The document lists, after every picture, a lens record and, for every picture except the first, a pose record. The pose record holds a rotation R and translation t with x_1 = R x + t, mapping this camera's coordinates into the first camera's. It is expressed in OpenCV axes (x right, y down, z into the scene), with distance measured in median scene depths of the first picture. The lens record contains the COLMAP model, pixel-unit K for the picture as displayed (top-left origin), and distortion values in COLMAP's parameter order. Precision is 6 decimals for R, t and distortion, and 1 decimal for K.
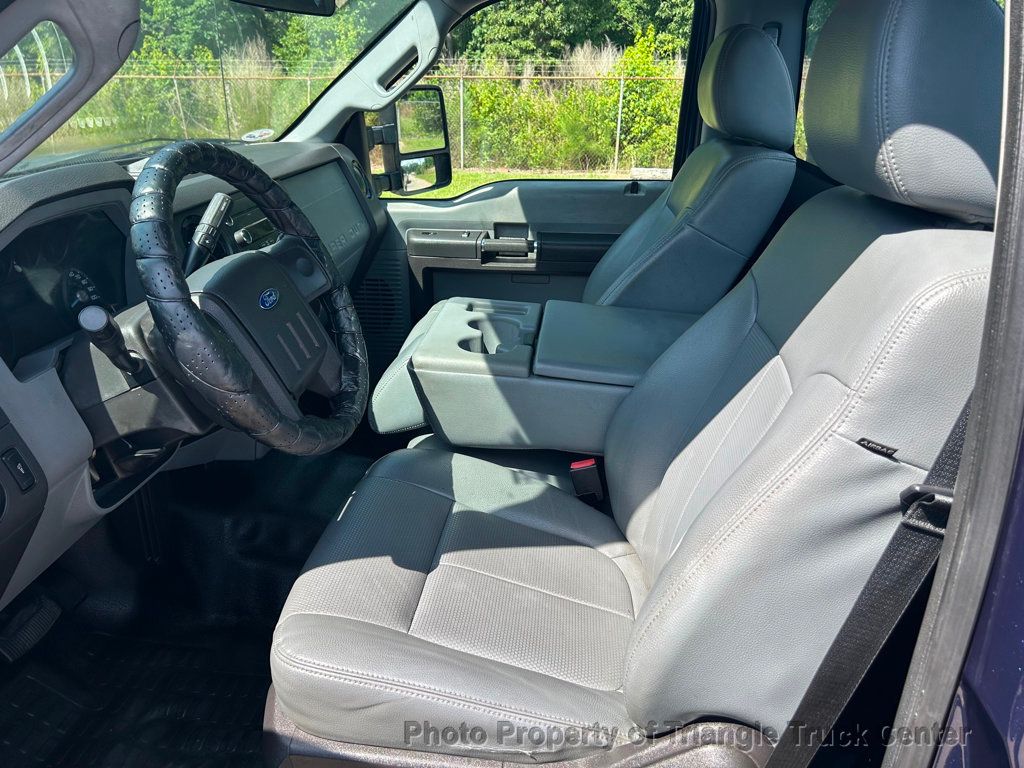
lens RADIAL K [[779.7, 0, 516.3], [0, 779.7, 380.3], [0, 0, 1]] dist [0.041108, -0.049095]
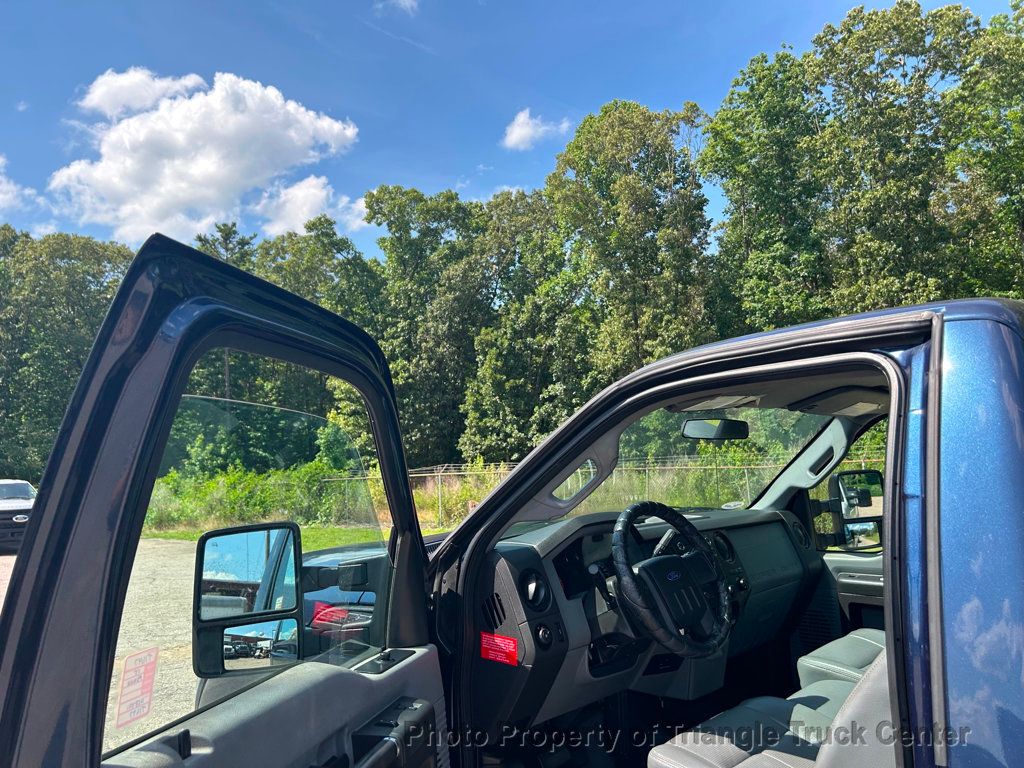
lens RADIAL K [[779.7, 0, 523.0], [0, 779.7, 377.6], [0, 0, 1]] dist [0.041108, -0.049095]
pose [[0.778457, -0.105835, -0.618711, 0.338984], [-0.190416, 0.899418, -0.393432, 0.150492], [0.598118, 0.424083, 0.680006, -0.411347]]
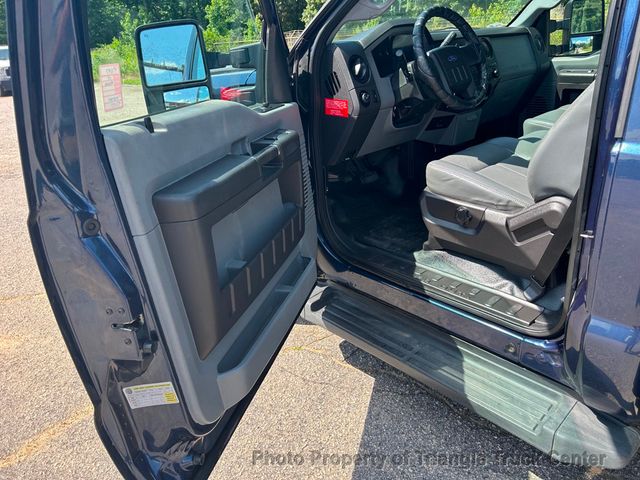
lens RADIAL K [[487.3, 0, 323.7], [0, 487.3, 238.6], [0, 0, 1]] dist [0.041108, -0.049095]
pose [[0.750281, 0.204432, -0.628718, 0.317651], [-0.180996, 0.978173, 0.102069, 0.233532], [0.635861, 0.037215, 0.770906, -0.374397]]
